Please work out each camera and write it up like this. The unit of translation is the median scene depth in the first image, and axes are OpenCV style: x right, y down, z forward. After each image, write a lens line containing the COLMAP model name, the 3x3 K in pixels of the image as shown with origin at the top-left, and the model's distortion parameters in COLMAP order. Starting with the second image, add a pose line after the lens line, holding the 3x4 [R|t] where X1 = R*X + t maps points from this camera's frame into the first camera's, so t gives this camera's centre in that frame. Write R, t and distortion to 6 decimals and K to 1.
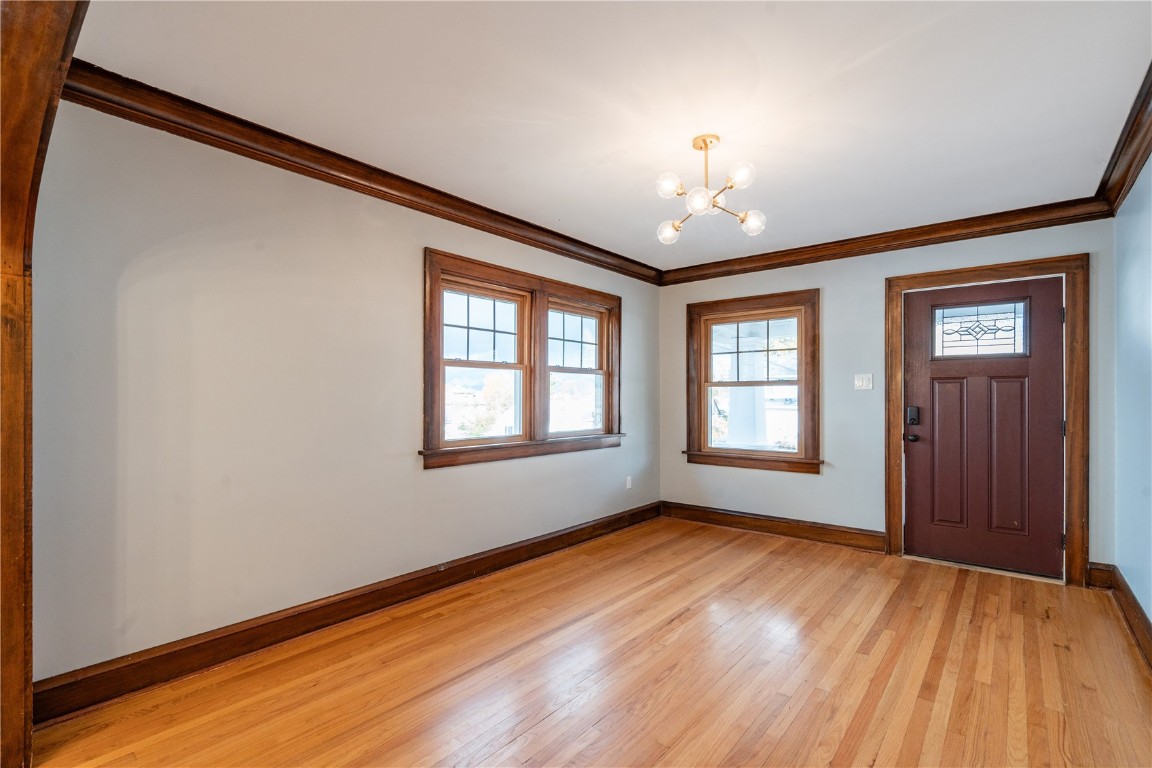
lens RADIAL K [[529.6, 0, 575.5], [0, 529.6, 390.2], [0, 0, 1]] dist [-0.003052, 0.002338]
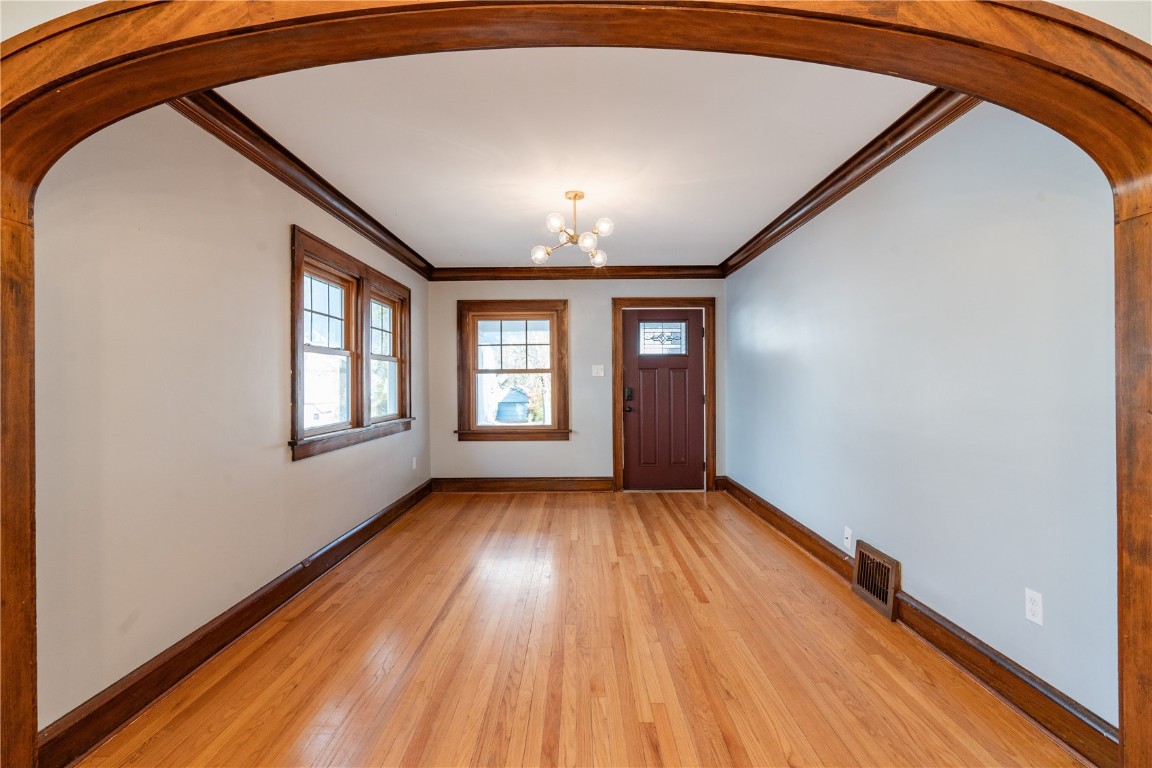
lens RADIAL K [[529.6, 0, 573.2], [0, 529.6, 375.1], [0, 0, 1]] dist [-0.003052, 0.002338]
pose [[0.770920, 0.001760, 0.636930, -0.411992], [0.000094, 0.999996, -0.002877, -0.000327], [-0.636932, 0.002278, 0.770916, -0.031377]]
